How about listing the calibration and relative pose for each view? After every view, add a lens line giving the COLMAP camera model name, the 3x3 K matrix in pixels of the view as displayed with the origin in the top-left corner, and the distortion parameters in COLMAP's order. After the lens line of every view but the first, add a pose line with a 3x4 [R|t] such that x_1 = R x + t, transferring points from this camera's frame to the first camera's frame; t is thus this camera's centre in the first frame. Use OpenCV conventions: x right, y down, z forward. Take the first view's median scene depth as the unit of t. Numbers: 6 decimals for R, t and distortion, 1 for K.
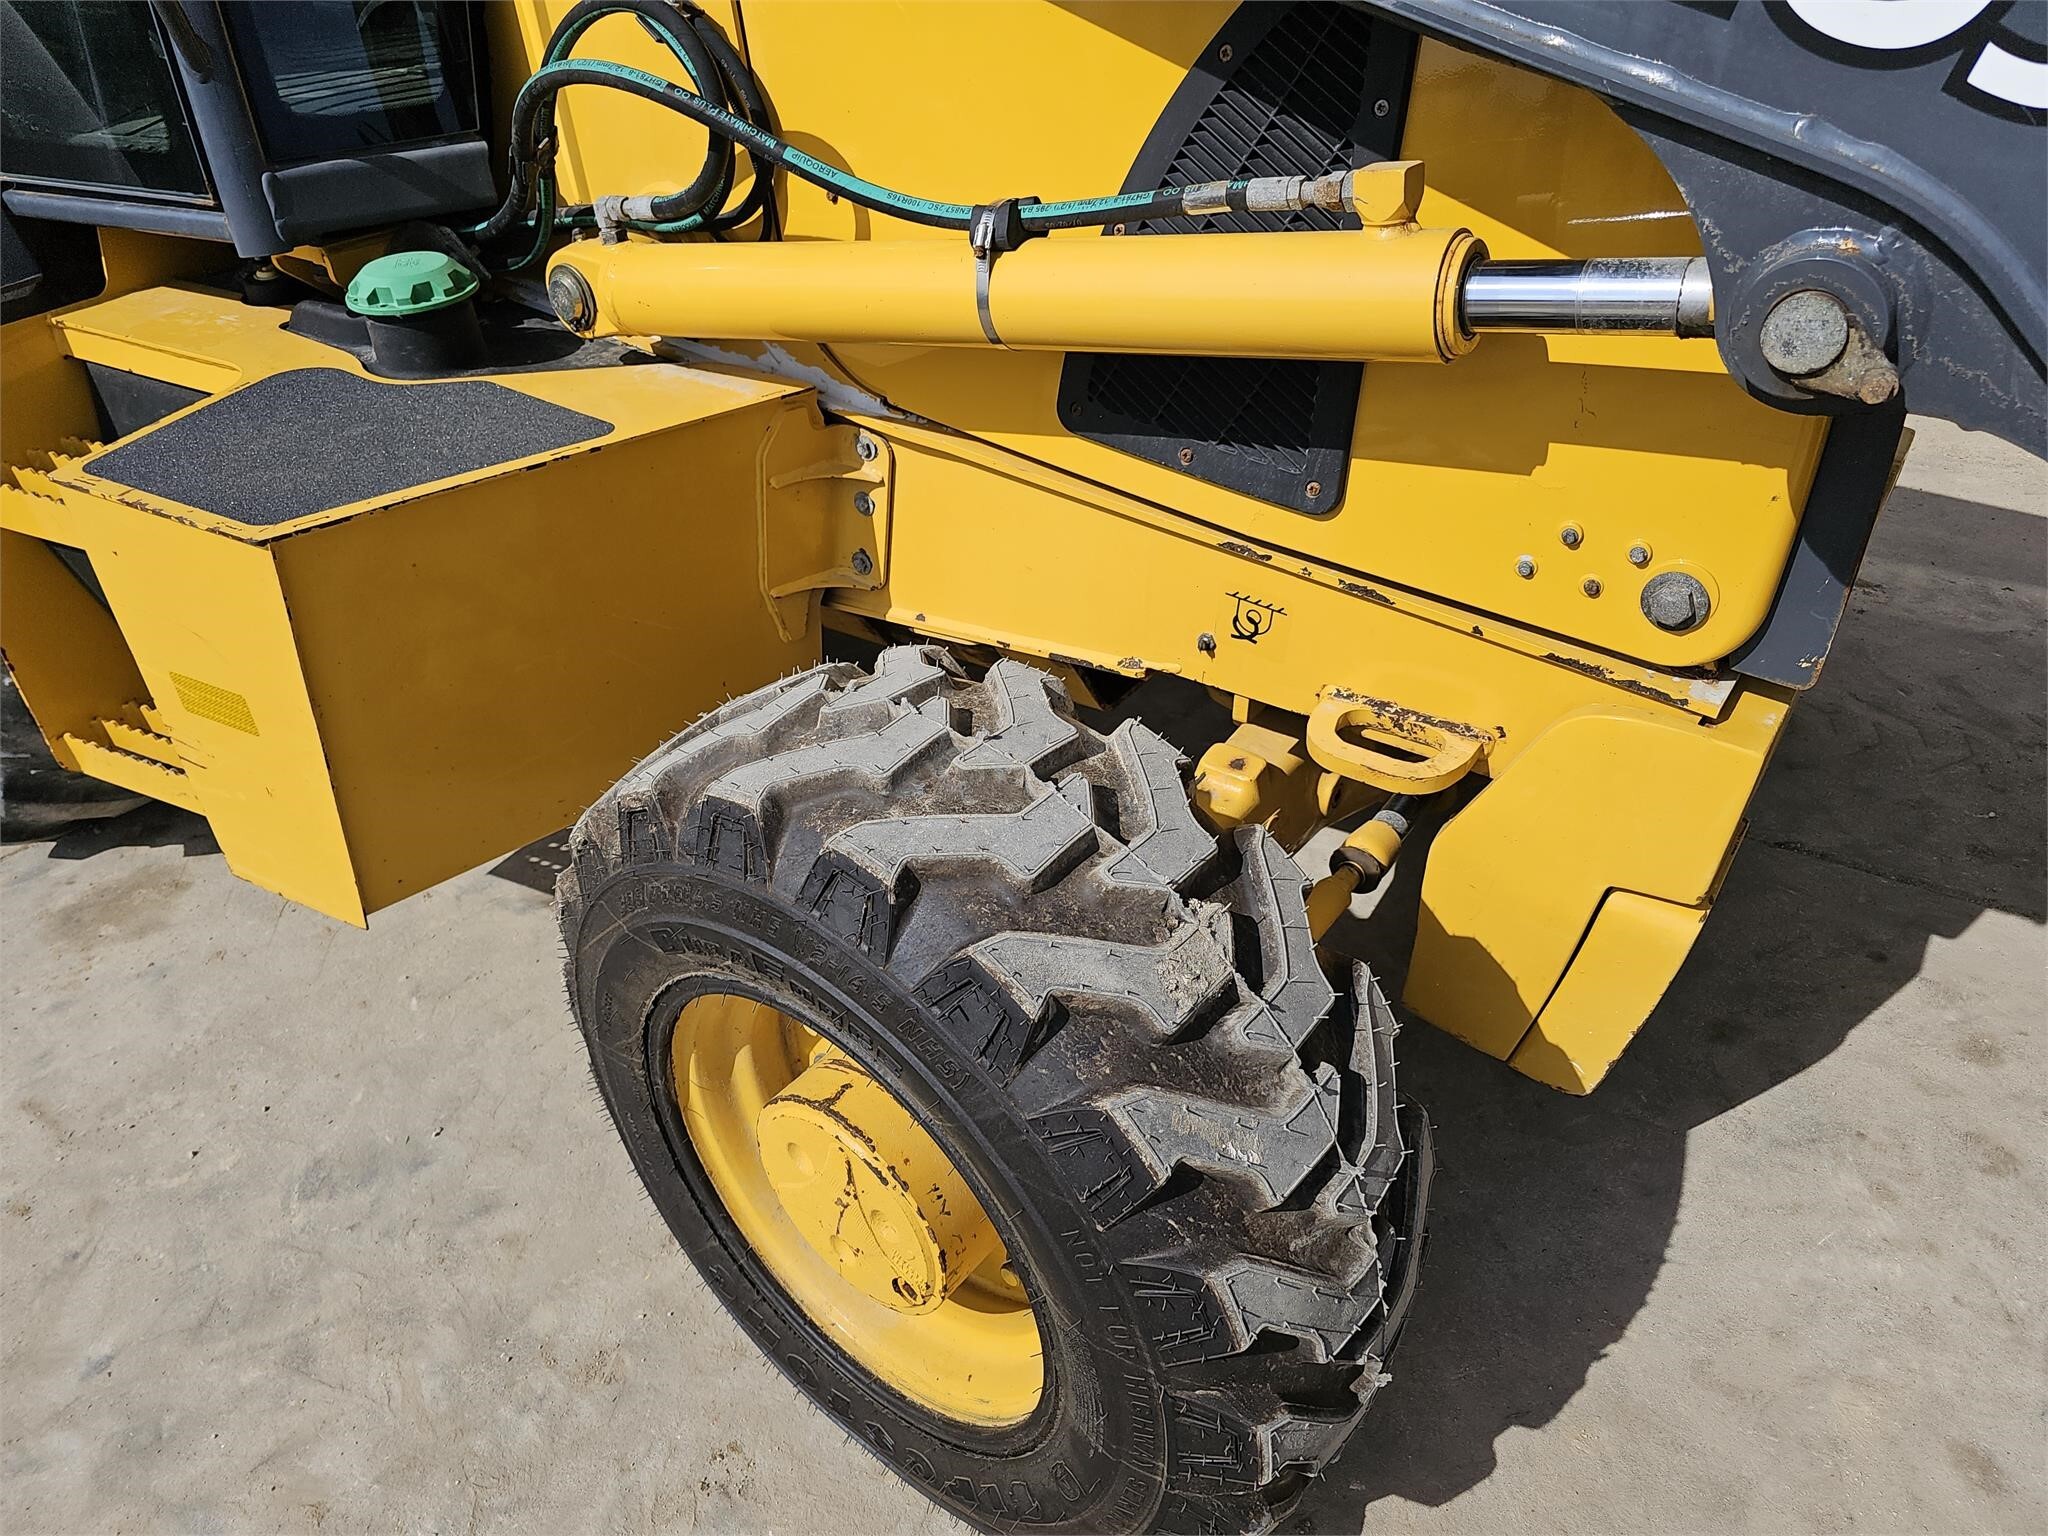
lens RADIAL K [[1383.8, 0, 1008.2], [0, 1383.8, 778.3], [0, 0, 1]] dist [0.051514, -0.048981]
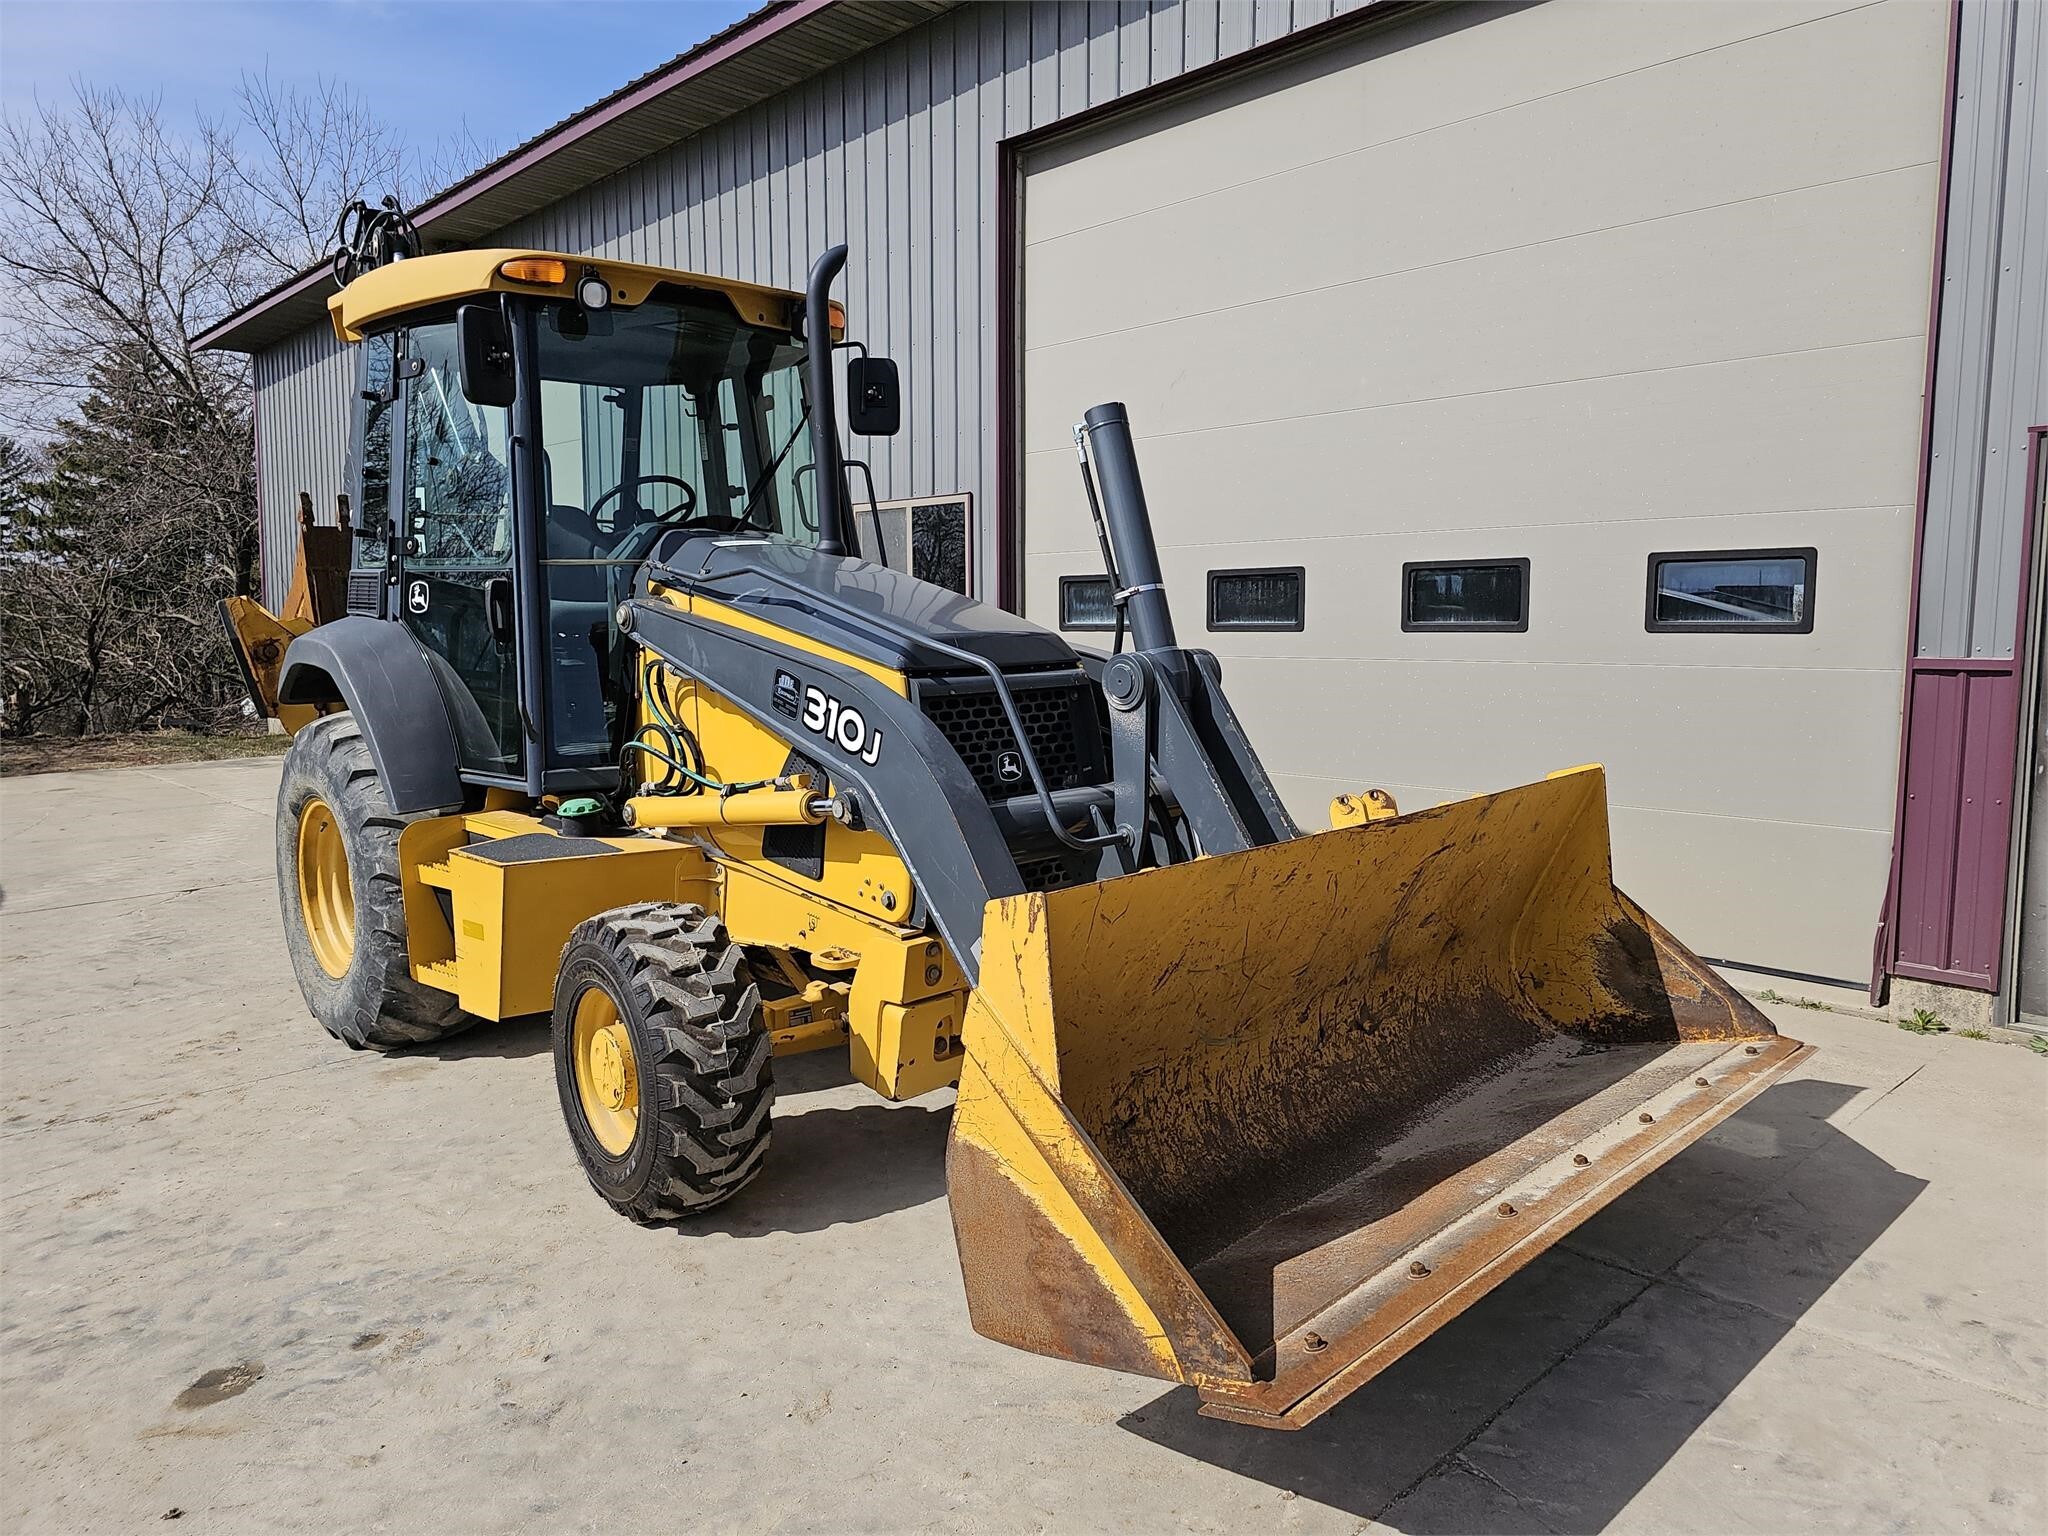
lens RADIAL K [[1382.8, 0, 1032.7], [0, 1382.8, 750.3], [0, 0, 1]] dist [0.061831, -0.067162]
pose [[0.980862, 0.042780, -0.189946, 1.078542], [-0.125707, 0.884130, -0.450012, 0.750797], [0.148686, 0.465278, 0.872588, -1.492362]]
